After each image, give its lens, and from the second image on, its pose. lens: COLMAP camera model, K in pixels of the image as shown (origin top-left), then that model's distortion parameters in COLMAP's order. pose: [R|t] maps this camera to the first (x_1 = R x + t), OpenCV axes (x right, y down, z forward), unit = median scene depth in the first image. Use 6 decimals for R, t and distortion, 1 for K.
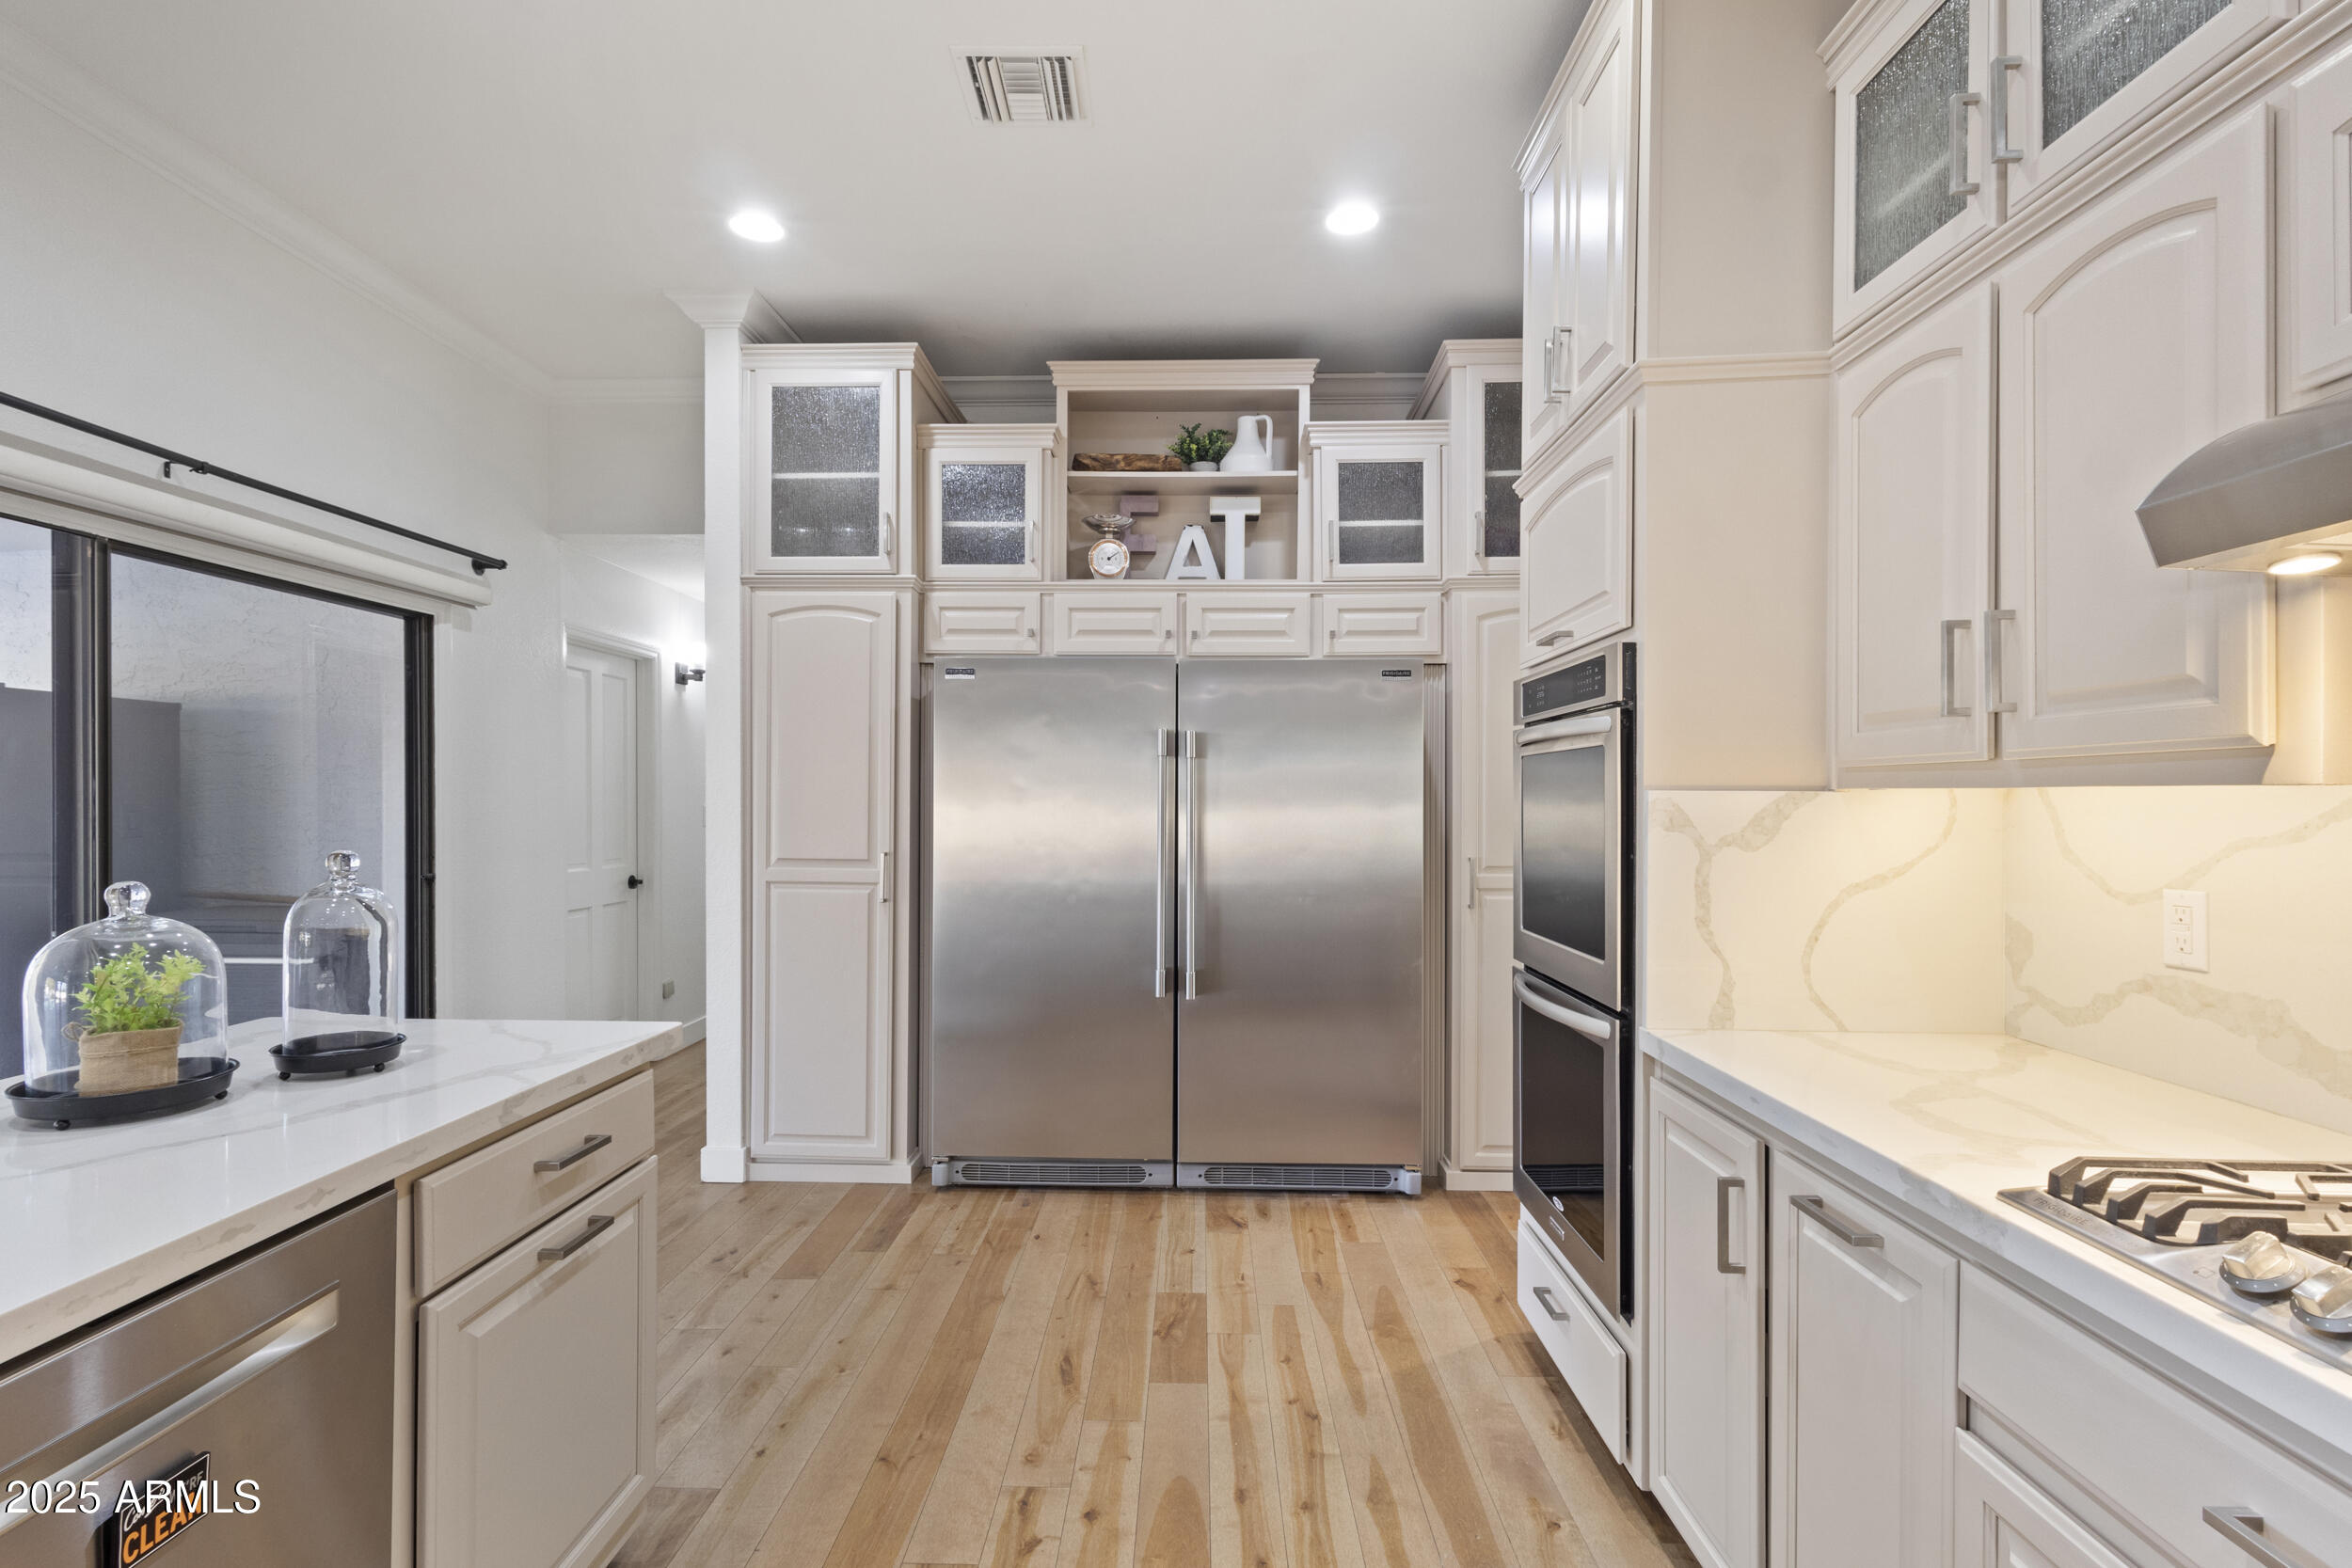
lens RADIAL K [[1099.3, 0, 1165.8], [0, 1099.3, 813.2], [0, 0, 1]] dist [-0.000090, -0.000951]
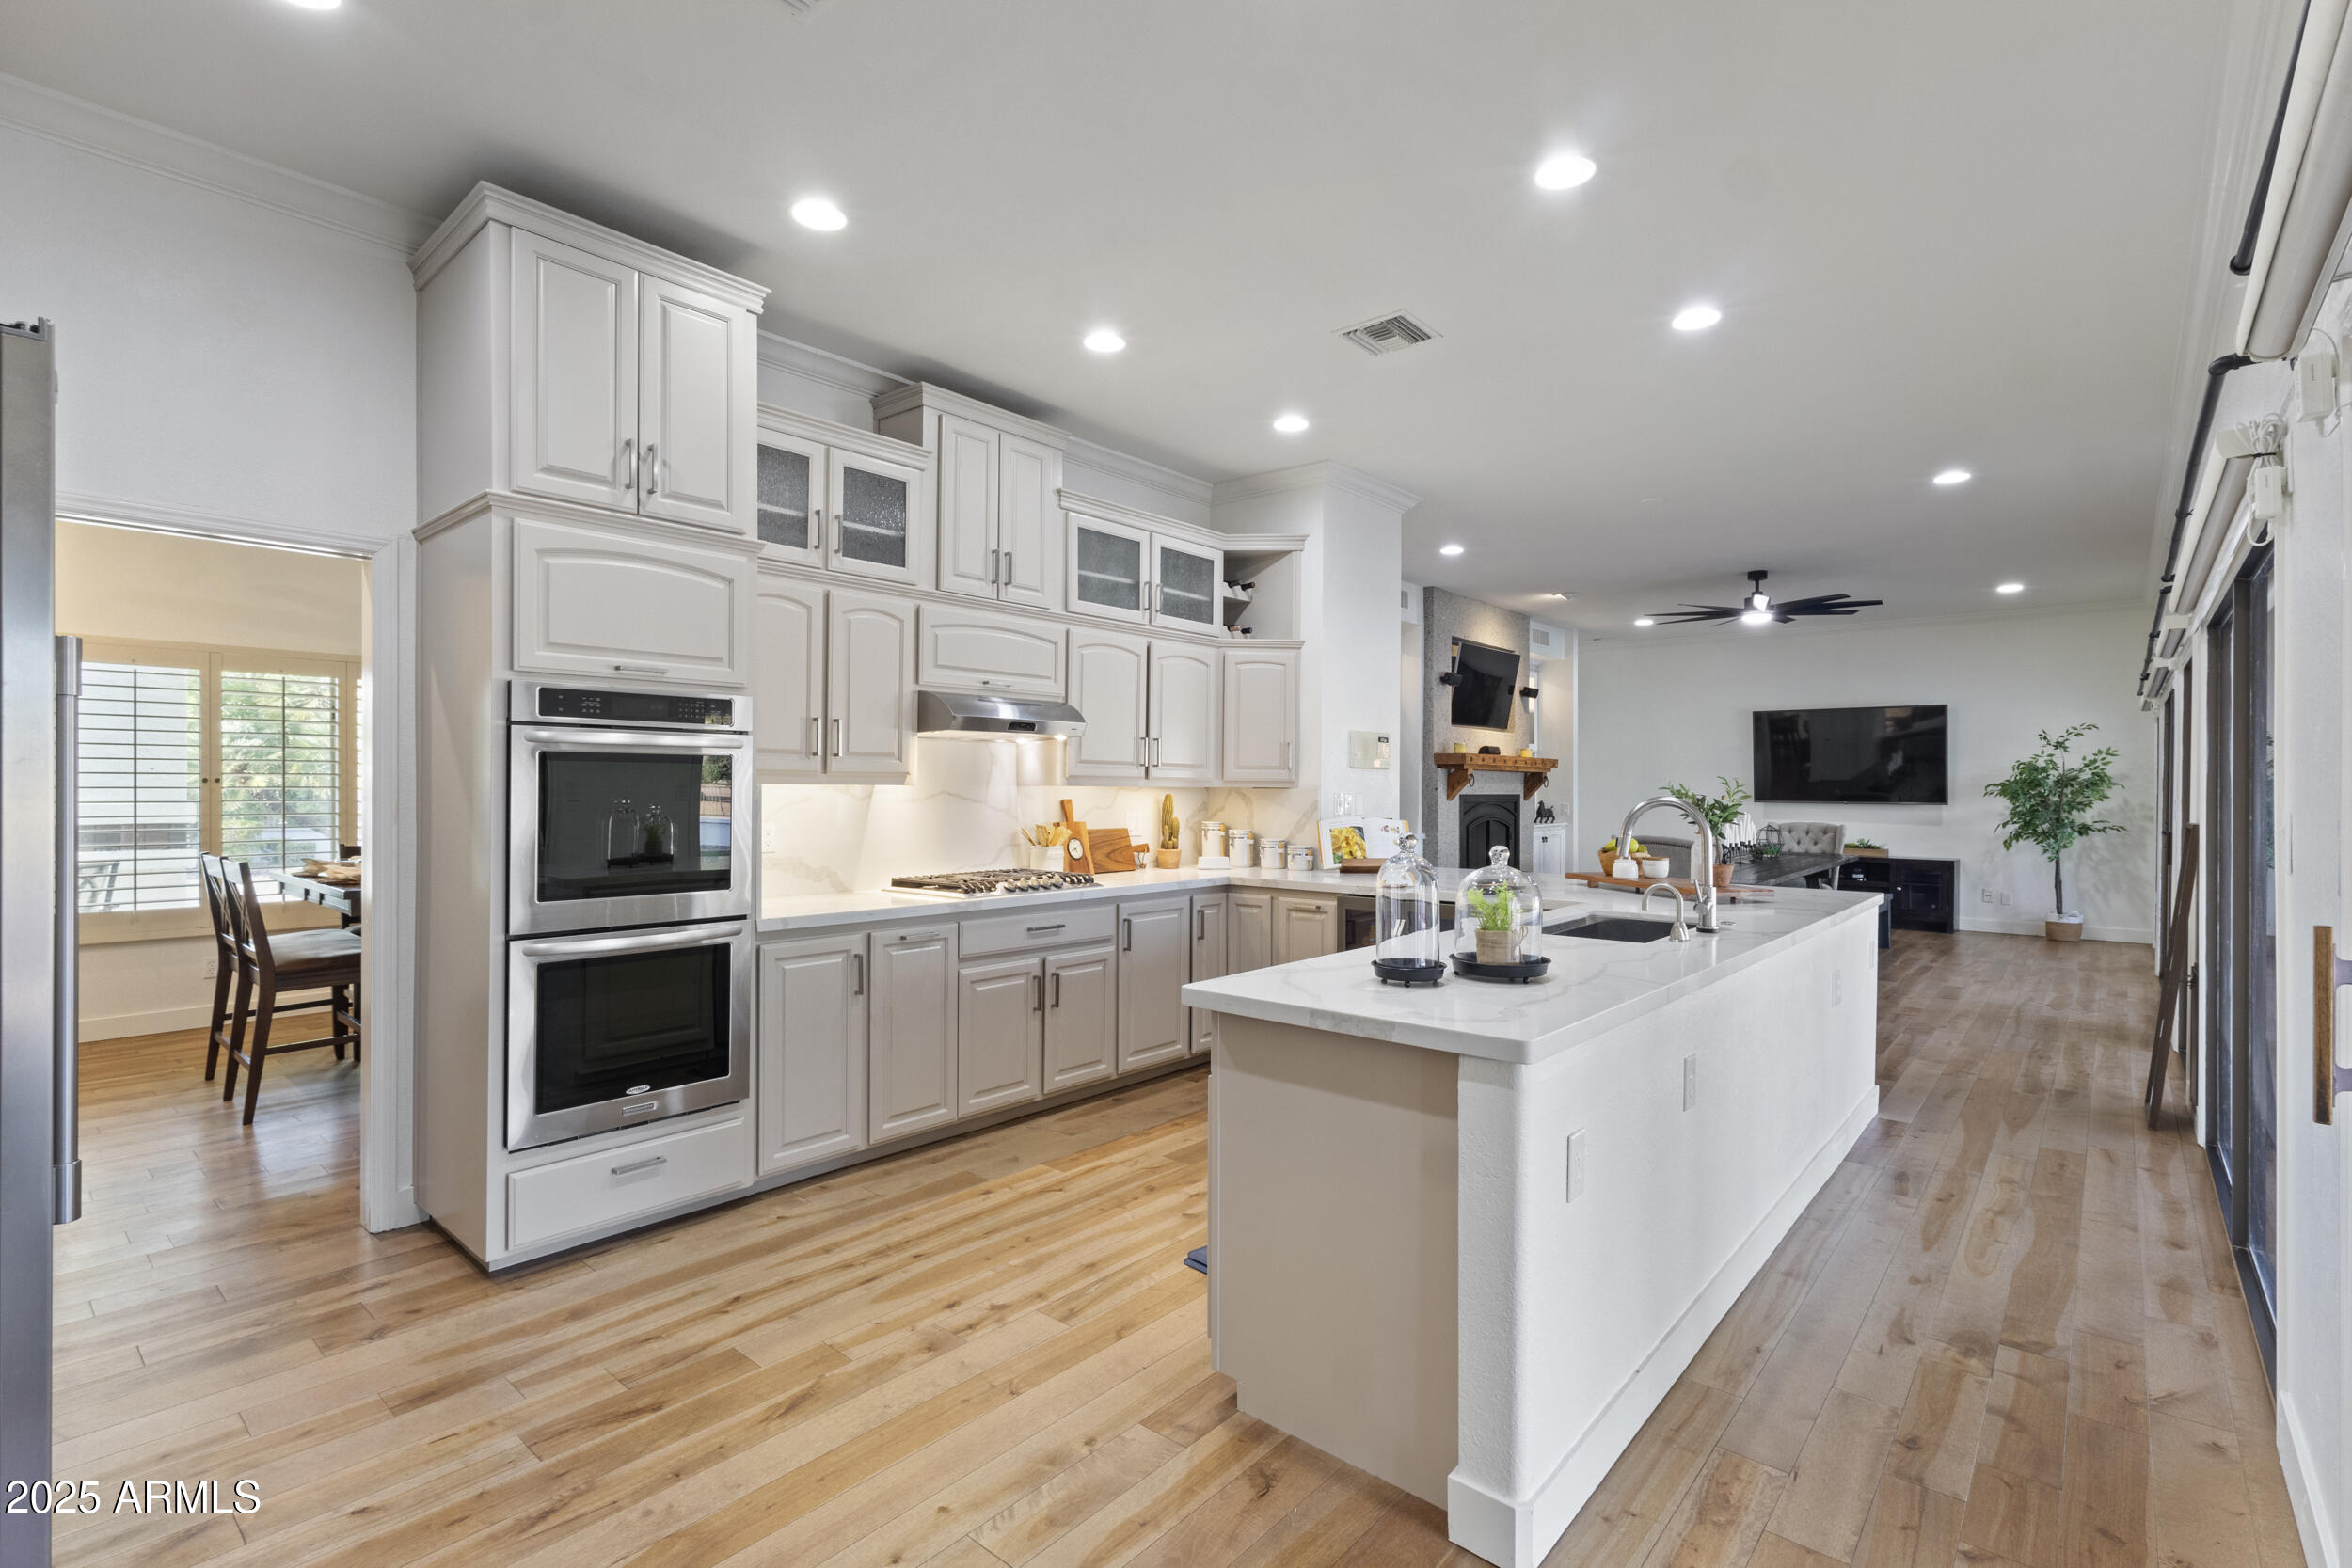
lens RADIAL K [[1099.3, 0, 1159.7], [0, 1099.3, 787.4], [0, 0, 1]] dist [-0.000090, -0.000951]
pose [[-0.766242, -0.002324, 0.642548, -0.616592], [0.004655, 0.999947, 0.009168, -0.014157], [-0.642535, 0.010016, -0.766191, 1.003013]]
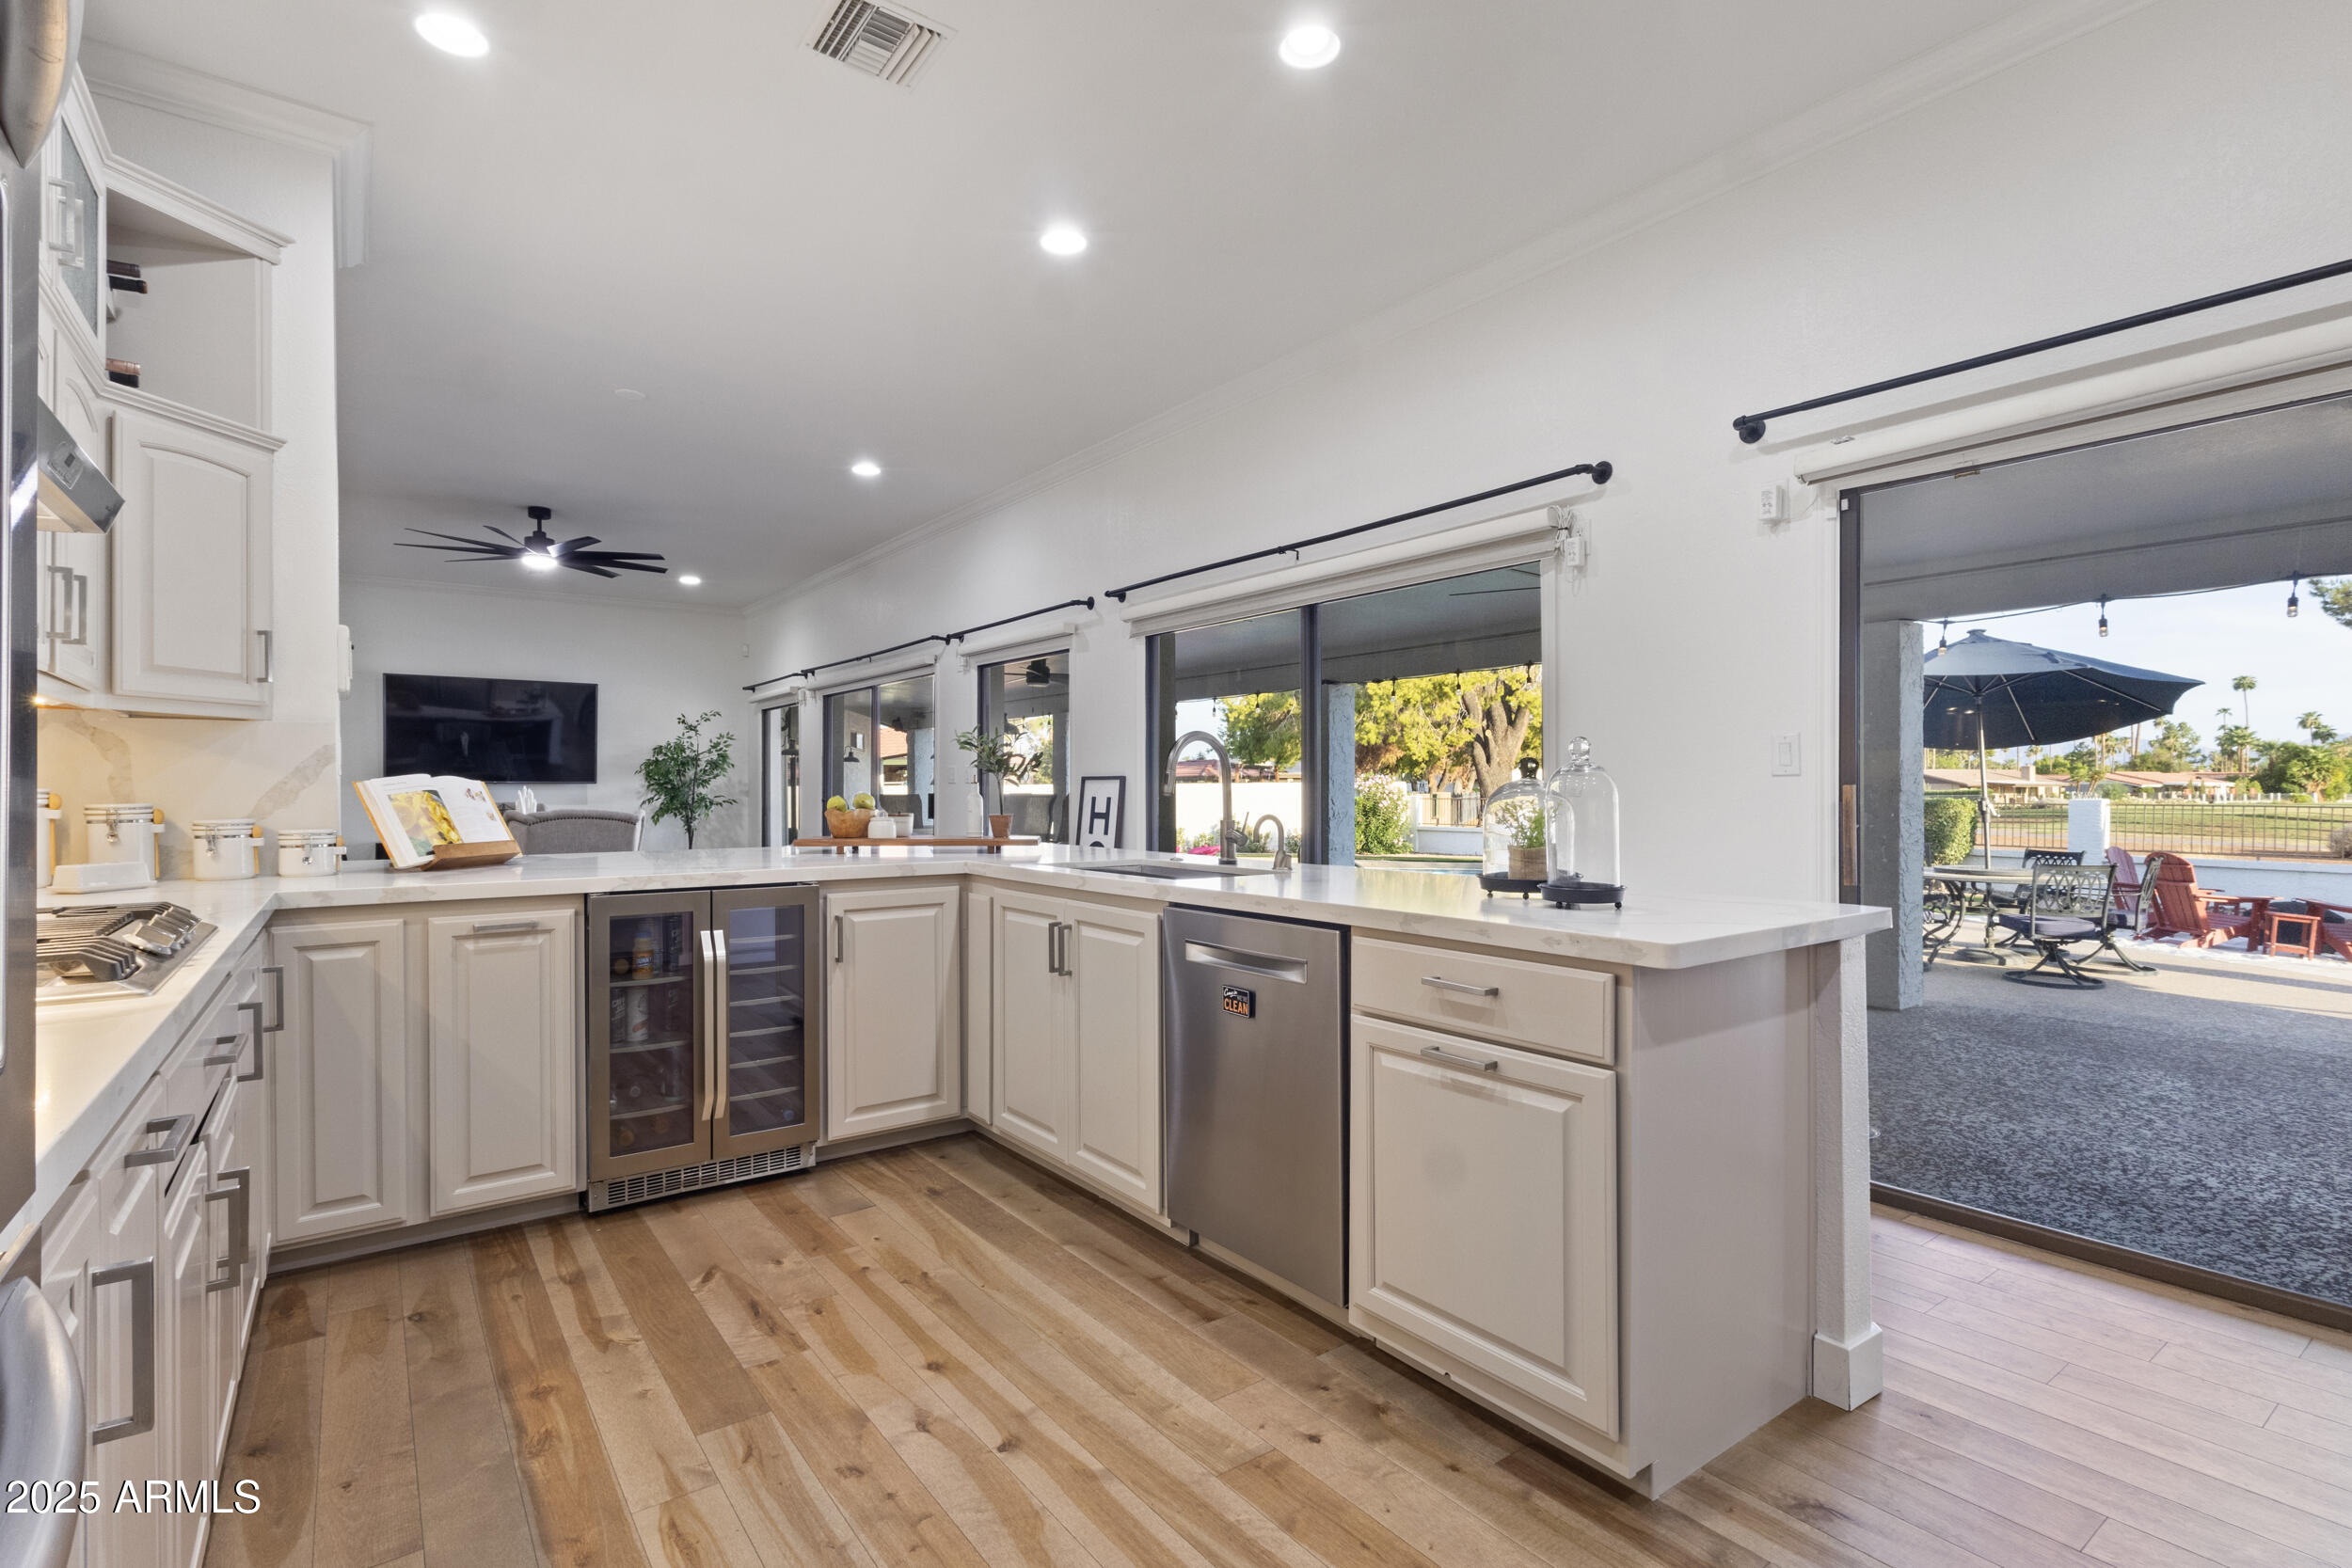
lens RADIAL K [[1099.3, 0, 1186.7], [0, 1099.3, 794.4], [0, 0, 1]] dist [-0.000090, -0.000951]
pose [[-0.783541, 0.004373, -0.621324, 0.190235], [-0.006610, 0.999860, 0.015372, 0.038387], [0.621305, 0.016152, -0.783403, 0.741822]]
